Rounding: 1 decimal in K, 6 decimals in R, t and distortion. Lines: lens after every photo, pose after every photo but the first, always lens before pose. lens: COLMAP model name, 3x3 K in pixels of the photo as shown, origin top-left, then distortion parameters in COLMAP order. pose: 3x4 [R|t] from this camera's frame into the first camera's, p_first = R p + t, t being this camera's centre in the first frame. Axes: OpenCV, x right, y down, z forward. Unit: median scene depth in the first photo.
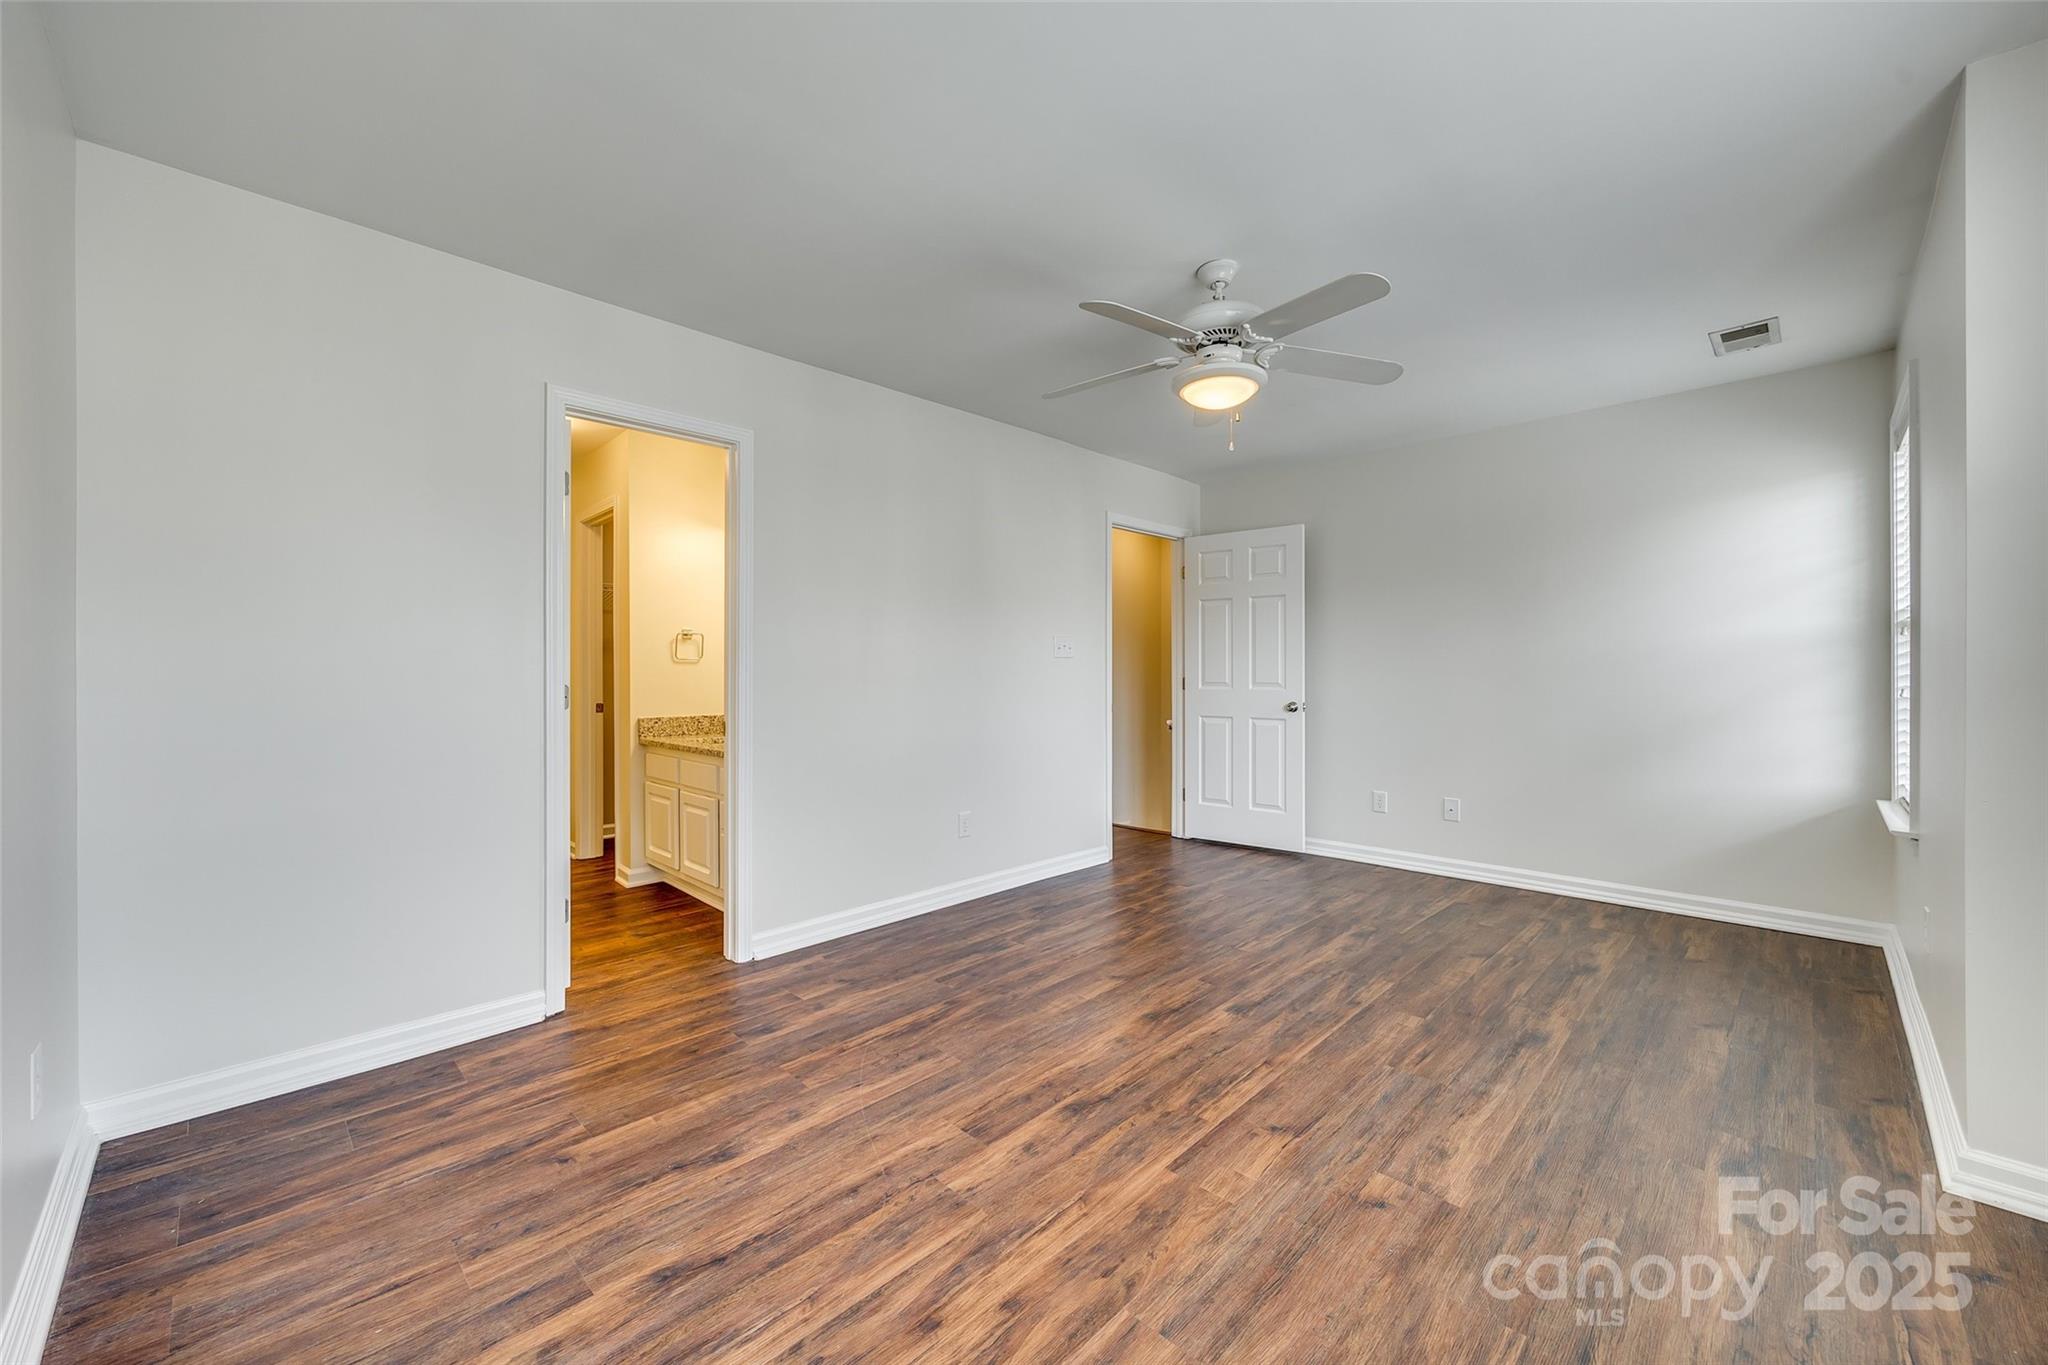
lens RADIAL K [[798.1, 0, 1010.0], [0, 798.1, 675.2], [0, 0, 1]] dist [-0.005787, 0.000562]
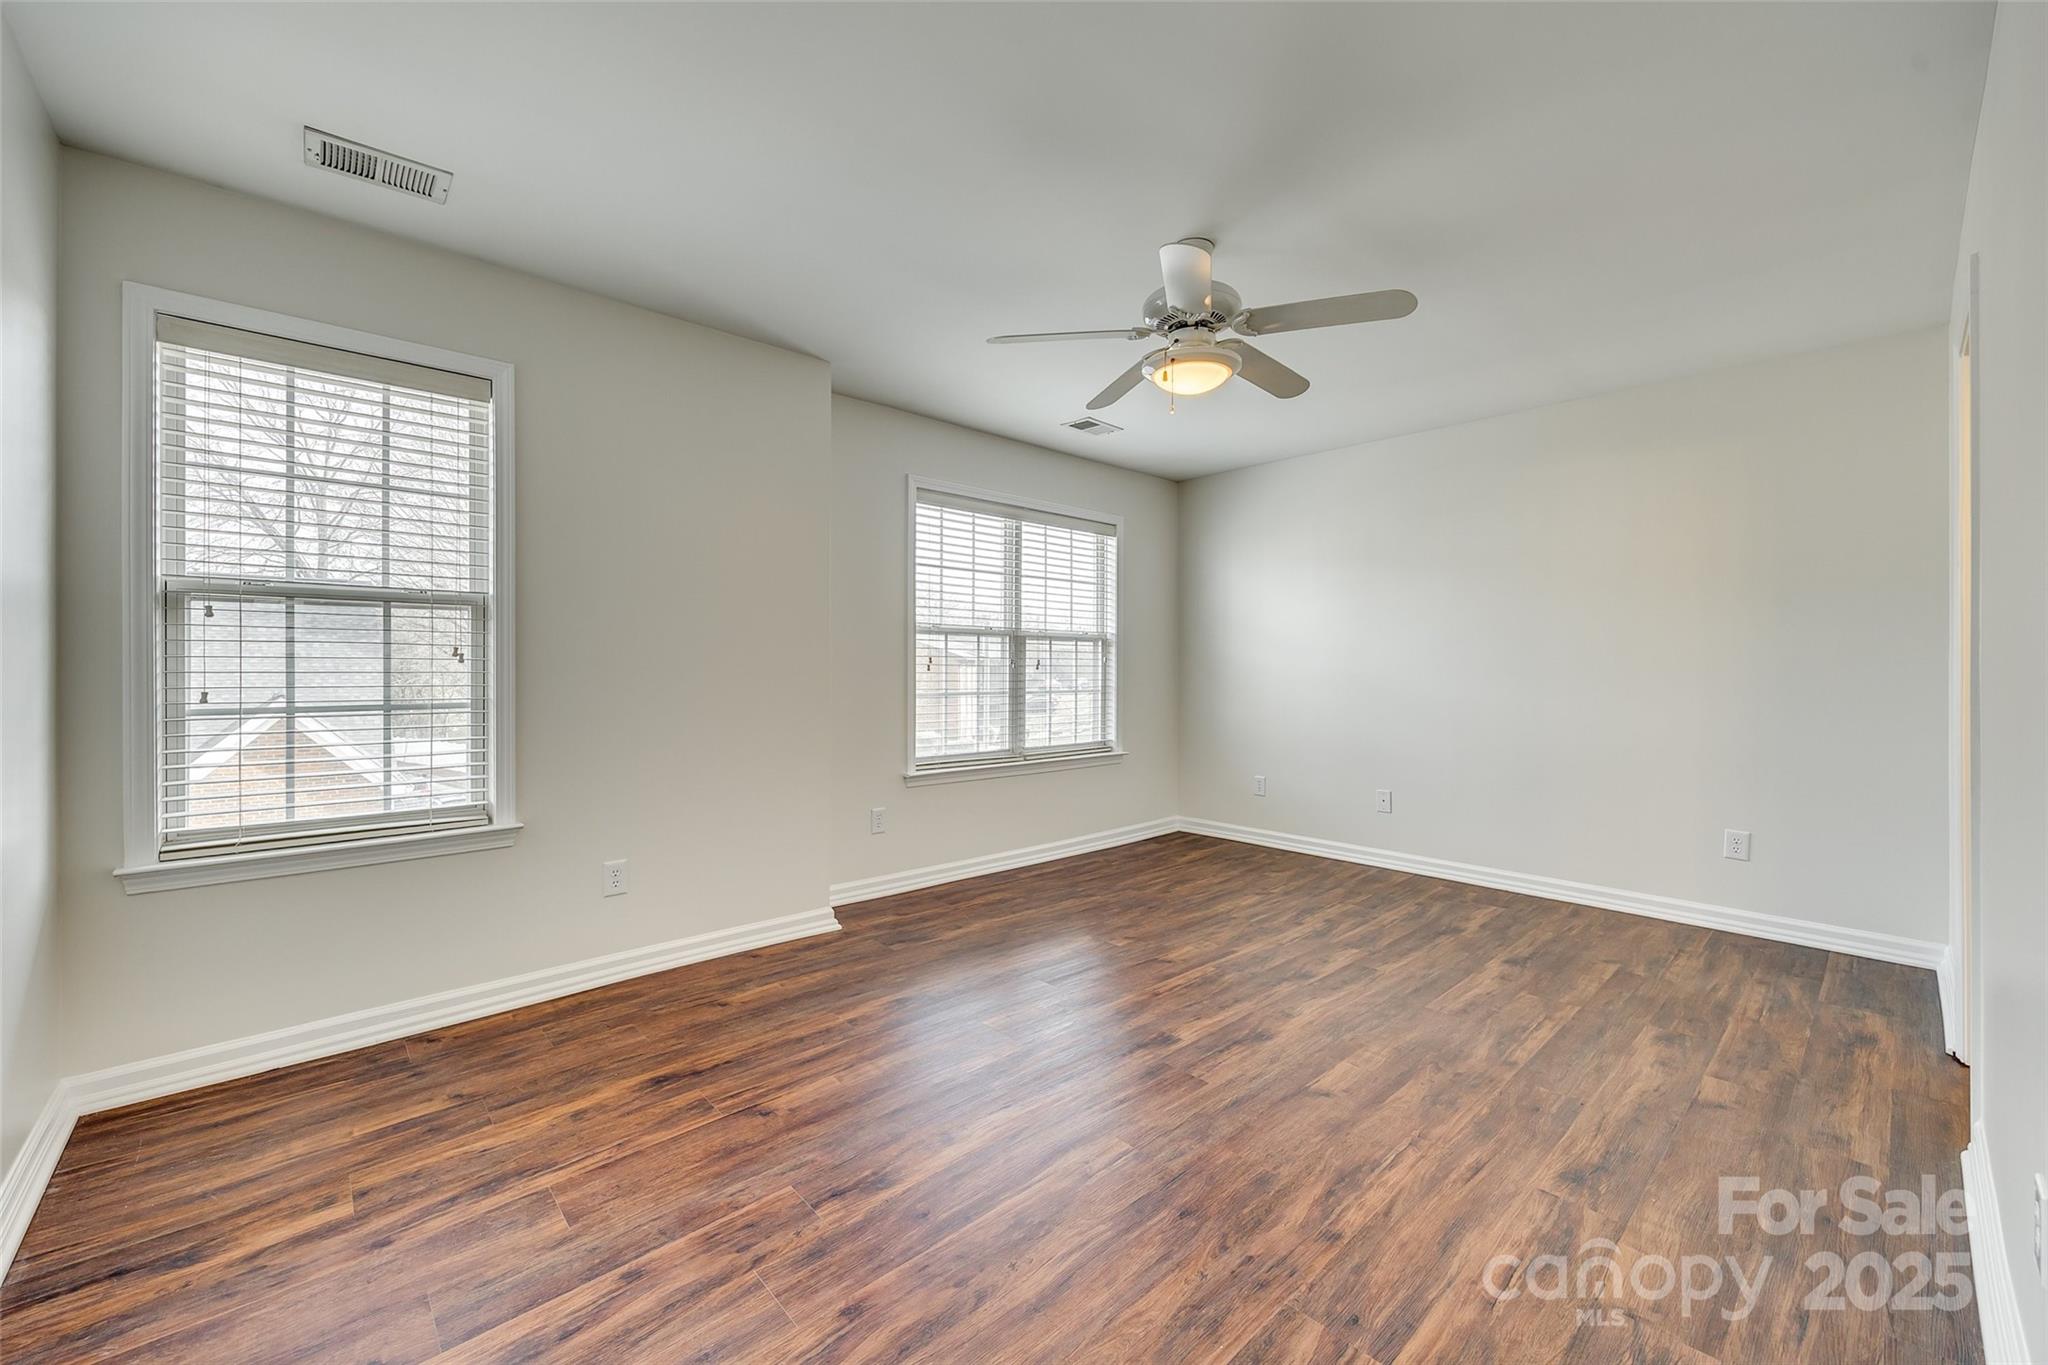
lens RADIAL K [[798.1, 0, 1027.1], [0, 798.1, 666.1], [0, 0, 1]] dist [-0.005787, 0.000562]
pose [[-0.999451, 0.002471, 0.033046, 0.429141], [0.002596, 0.999990, 0.003729, -0.008164], [-0.033037, 0.003813, -0.999447, 1.976915]]
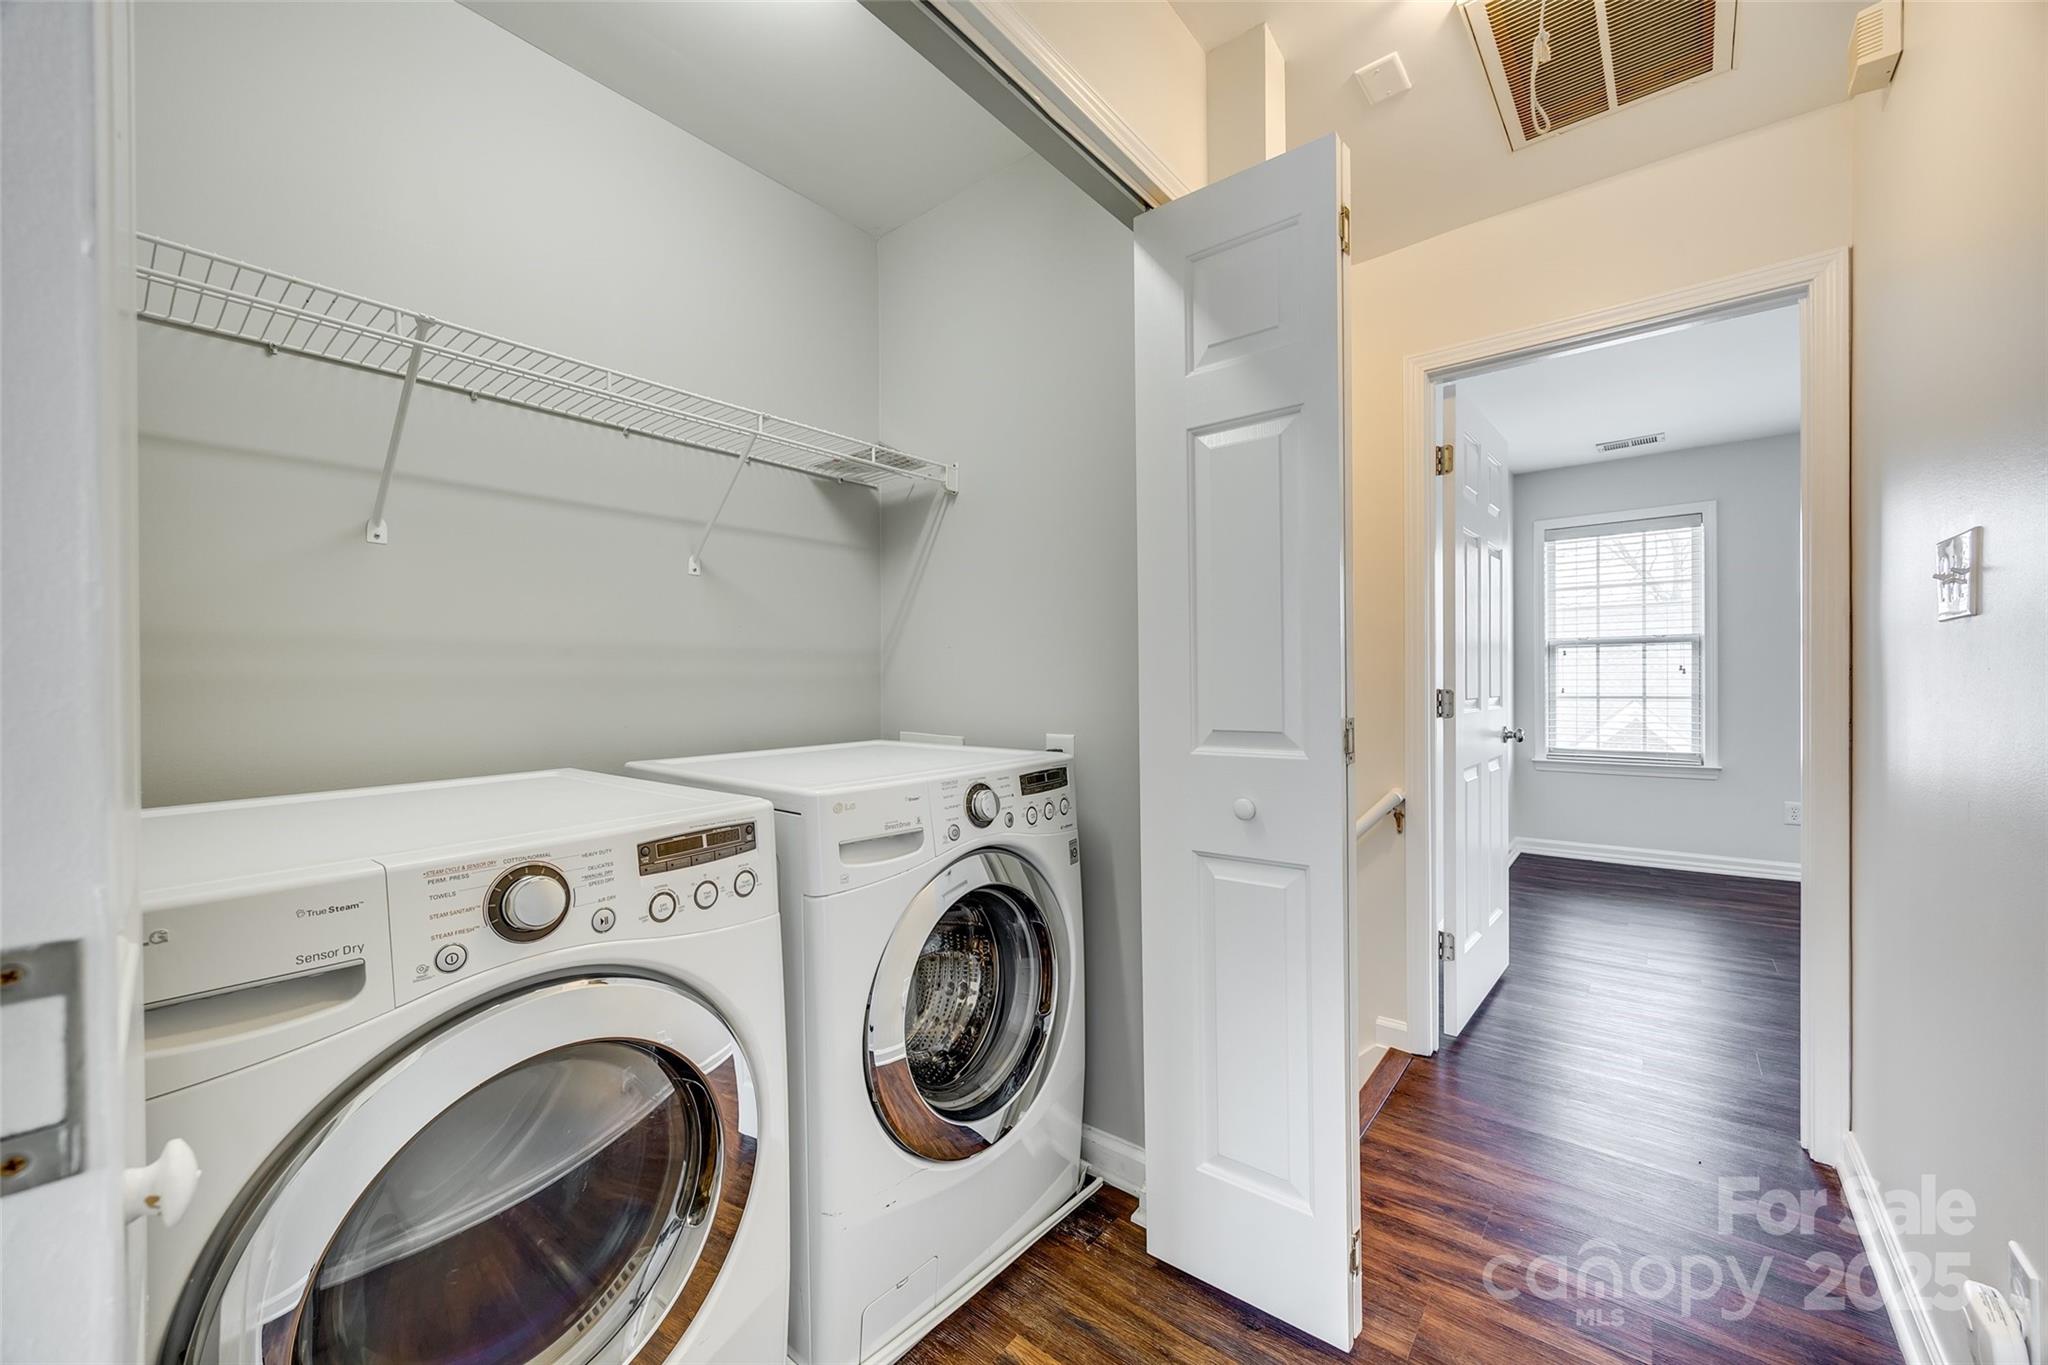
lens RADIAL K [[798.1, 0, 1011.4], [0, 798.1, 685.1], [0, 0, 1]] dist [-0.005787, 0.000562]
pose [[-0.100686, 0.023492, 0.994641, -1.369748], [0.003288, 0.999724, -0.023279, 0.071199], [-0.994913, 0.000926, -0.100736, 1.708074]]
